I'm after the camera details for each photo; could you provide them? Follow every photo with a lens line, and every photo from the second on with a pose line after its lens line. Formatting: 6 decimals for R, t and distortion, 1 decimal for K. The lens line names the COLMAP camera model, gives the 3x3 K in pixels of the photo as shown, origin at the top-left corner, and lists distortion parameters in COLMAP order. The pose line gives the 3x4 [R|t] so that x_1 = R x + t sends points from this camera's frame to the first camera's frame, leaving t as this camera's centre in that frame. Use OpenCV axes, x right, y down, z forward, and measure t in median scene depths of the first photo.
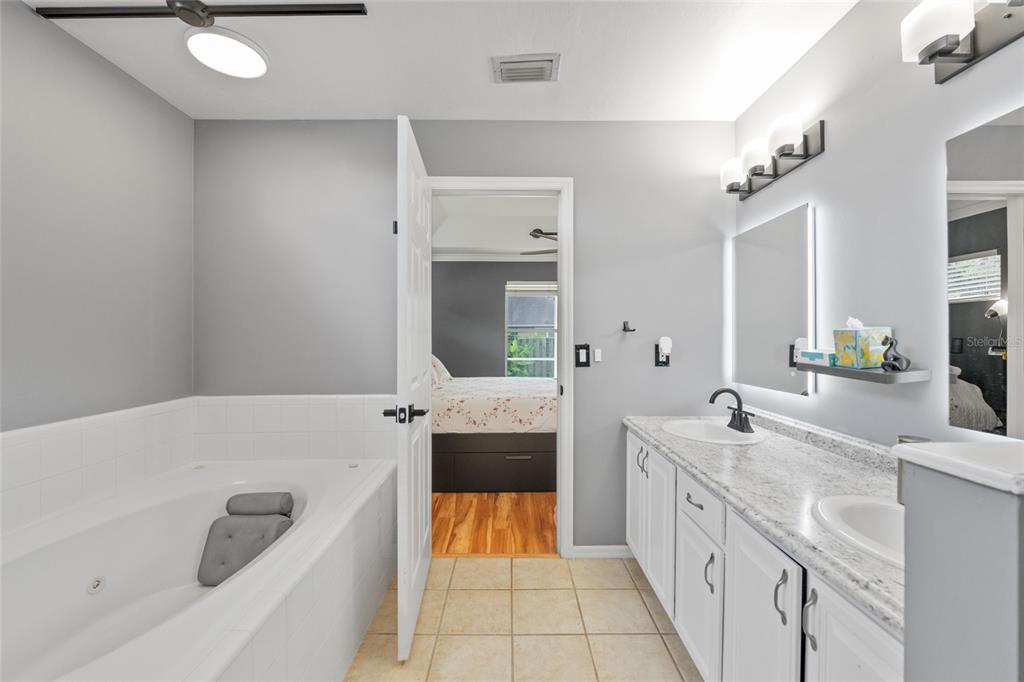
lens RADIAL K [[420.4, 0, 512.0], [0, 420.4, 341.0], [0, 0, 1]] dist [0.000041, 0.000000]
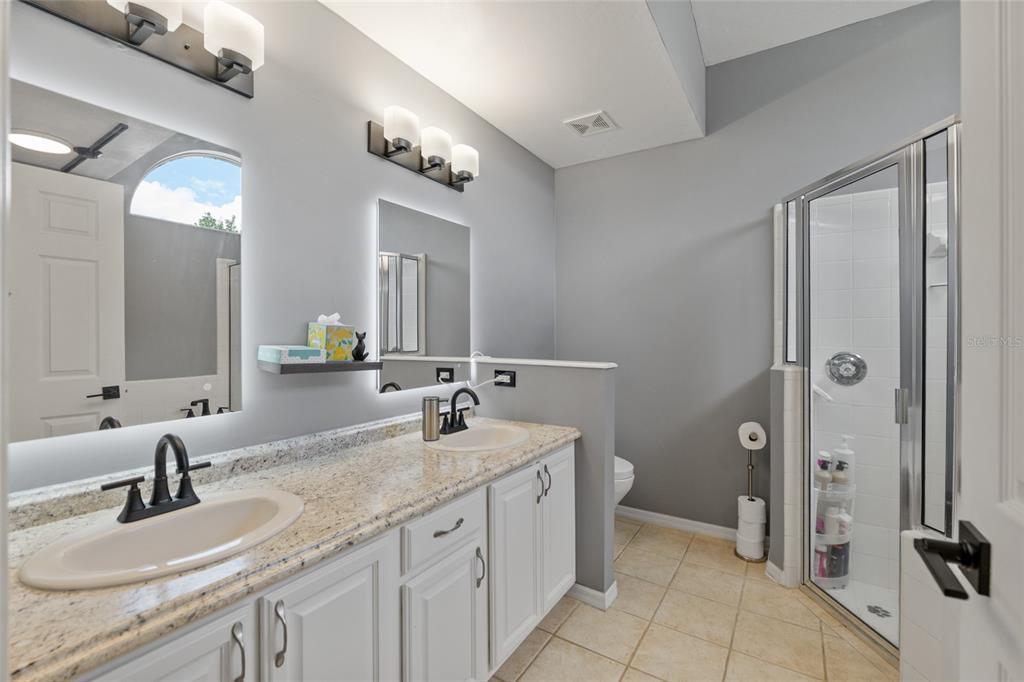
lens RADIAL K [[372.4, 0, 512.0], [0, 372.4, 341.0], [0, 0, 1]] dist [-0.000331, -0.000024]
pose [[-0.793745, -0.034040, 0.607298, -0.070712], [-0.018744, 0.999327, 0.031516, -0.023053], [-0.607962, 0.013632, -0.793849, 1.398816]]
